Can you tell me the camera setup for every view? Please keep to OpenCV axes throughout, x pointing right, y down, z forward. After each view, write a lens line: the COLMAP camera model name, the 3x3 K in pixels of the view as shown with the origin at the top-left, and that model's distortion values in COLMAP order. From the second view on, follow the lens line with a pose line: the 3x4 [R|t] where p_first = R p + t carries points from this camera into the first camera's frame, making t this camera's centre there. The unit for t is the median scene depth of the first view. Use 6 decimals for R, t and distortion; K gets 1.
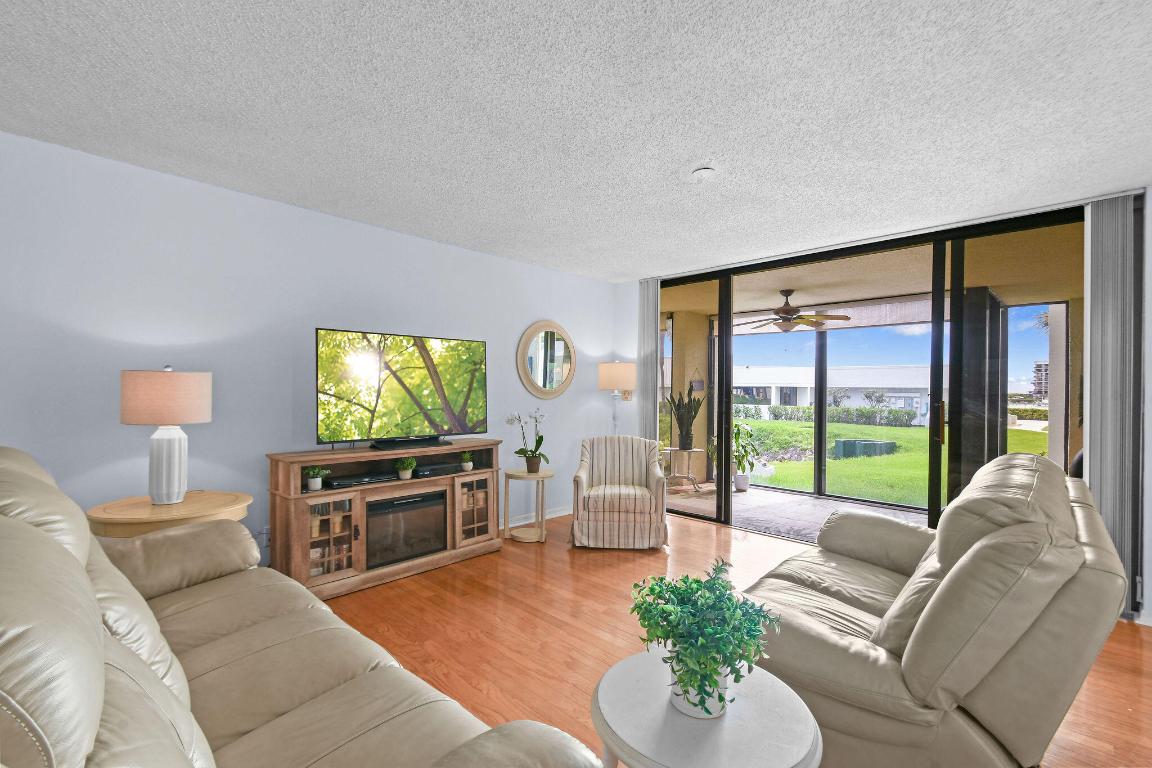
lens RADIAL K [[500.9, 0, 571.1], [0, 500.9, 386.2], [0, 0, 1]] dist [-0.000330, -0.000011]
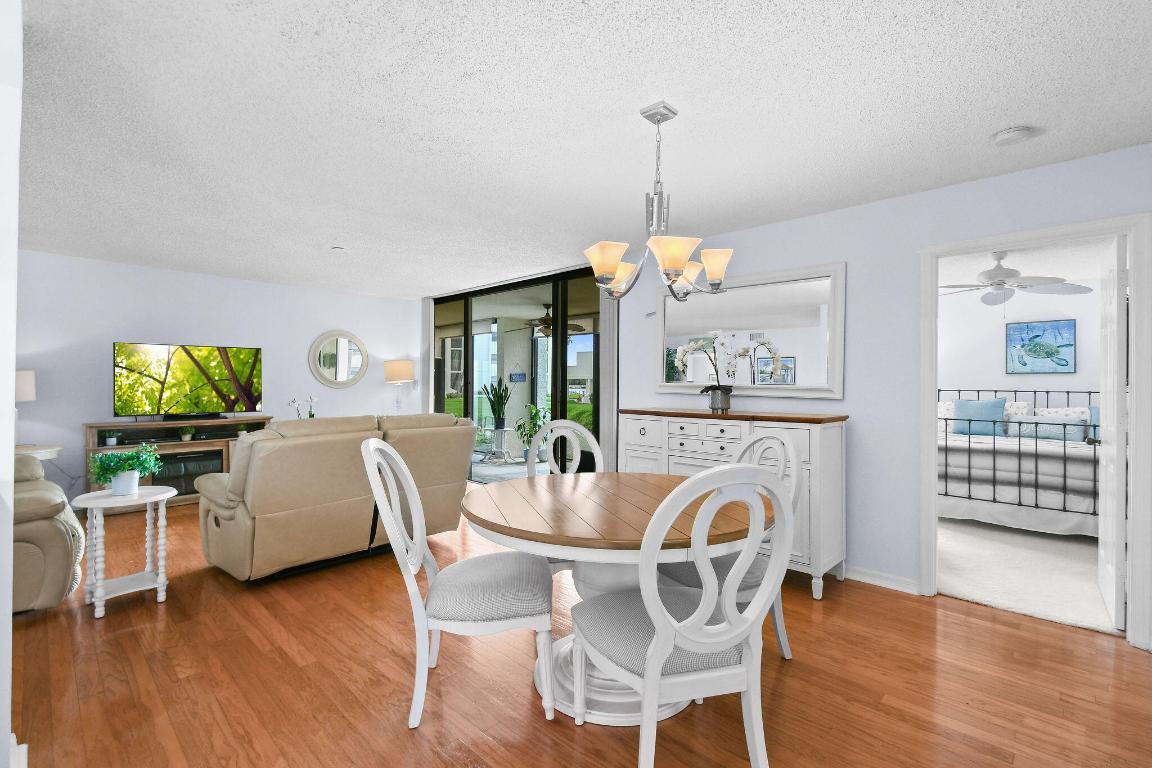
lens RADIAL K [[515.9, 0, 580.0], [0, 515.9, 373.5], [0, 0, 1]] dist [-0.000497, -0.000419]
pose [[0.999672, -0.005267, 0.025046, 0.604305], [0.005518, 0.999935, -0.009974, 0.003833], [-0.024991, 0.010109, 0.999637, -0.431624]]
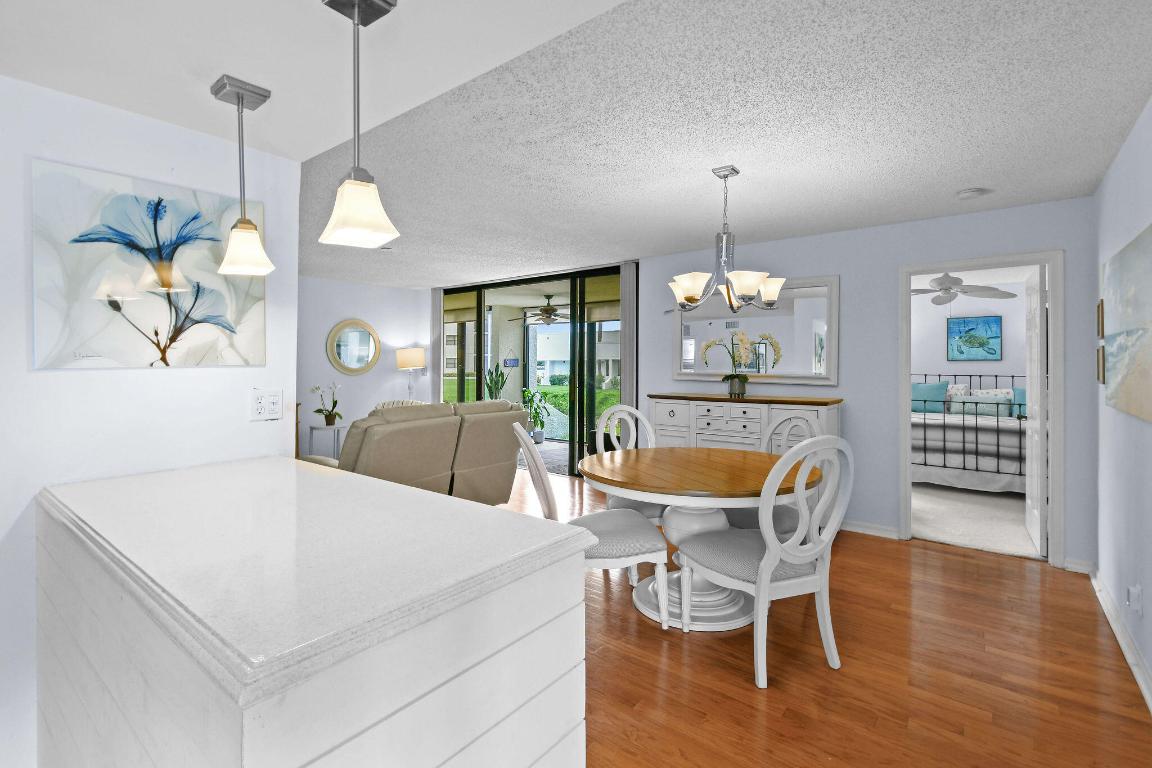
lens RADIAL K [[519.6, 0, 584.5], [0, 519.6, 353.4], [0, 0, 1]] dist [0.002578, 0.000726]
pose [[0.991702, -0.006154, 0.128411, 0.431910], [0.007607, 0.999912, -0.010830, -0.015909], [-0.128333, 0.011717, 0.991662, -0.565189]]
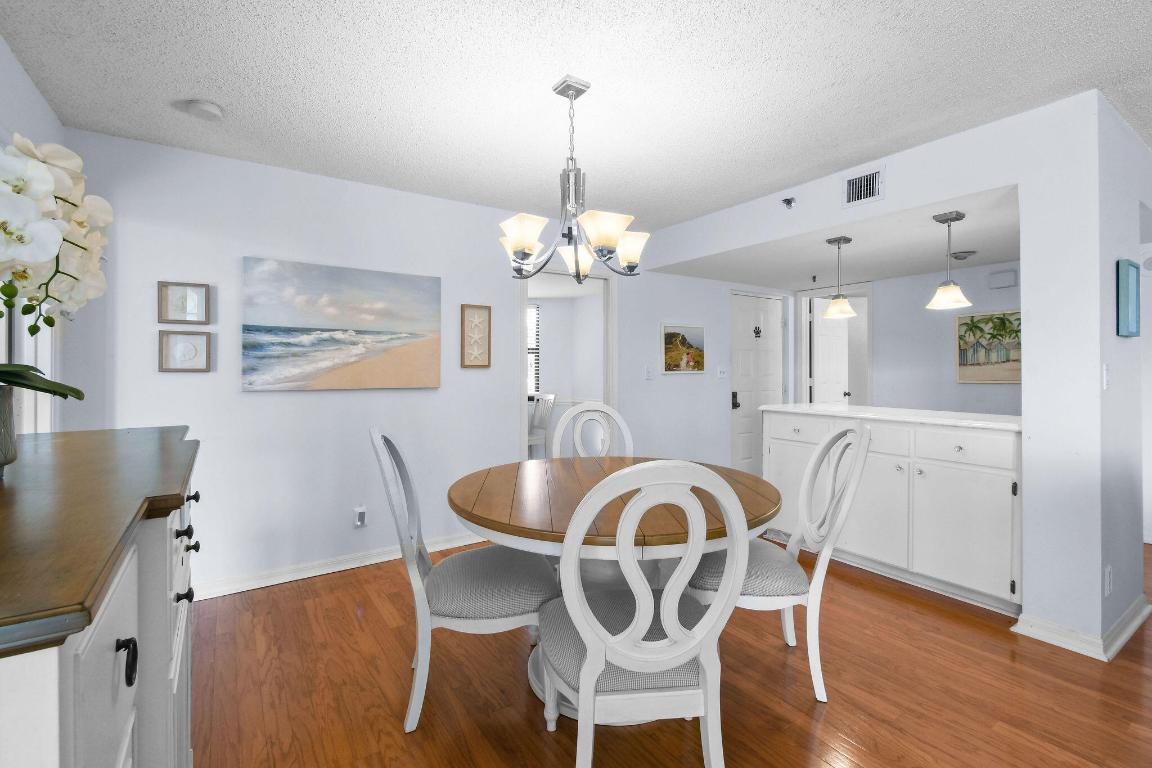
lens RADIAL K [[515.9, 0, 580.0], [0, 515.9, 373.5], [0, 0, 1]] dist [-0.000497, -0.000419]
pose [[-0.982164, -0.013379, 0.187548, 0.592503], [-0.013632, 0.999907, -0.000062, 0.016031], [-0.187530, -0.002617, -0.982255, 0.512356]]
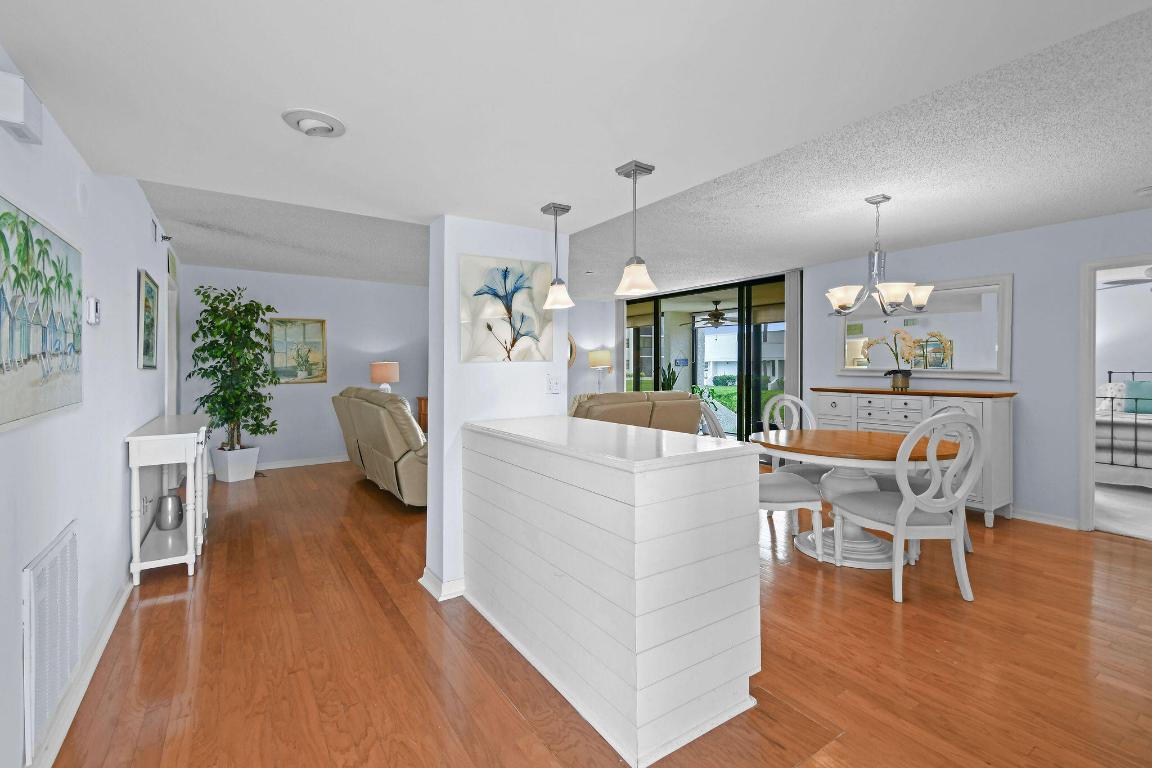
lens RADIAL K [[505.7, 0, 580.1], [0, 505.7, 367.3], [0, 0, 1]] dist [0.001501, 0.000198]
pose [[0.981365, -0.012309, -0.191758, 0.395816], [0.014376, 0.999853, 0.009392, -0.009277], [0.191615, -0.011974, 0.981397, -0.779811]]
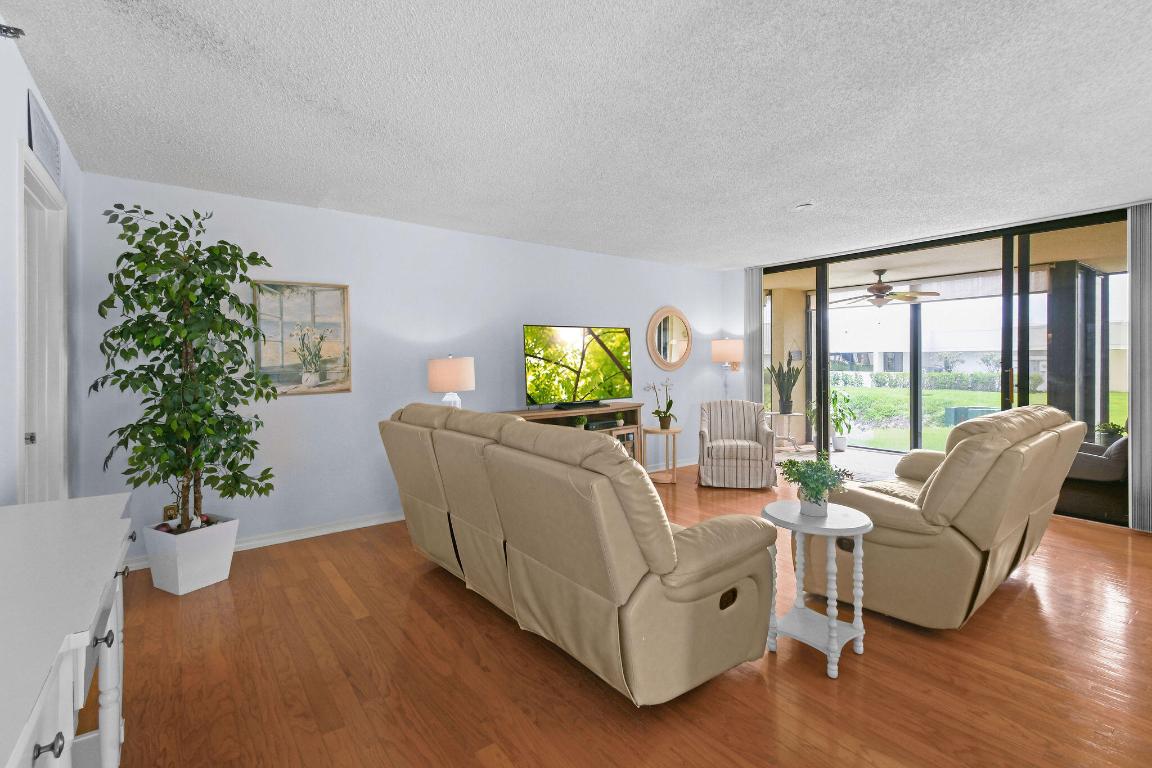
lens RADIAL K [[518.8, 0, 581.4], [0, 518.8, 362.0], [0, 0, 1]] dist [-0.000196, -0.000055]
pose [[0.990666, -0.018428, -0.135058, -0.096405], [0.020084, 0.999739, 0.010909, -0.014928], [0.134822, -0.013519, 0.990778, -0.304565]]
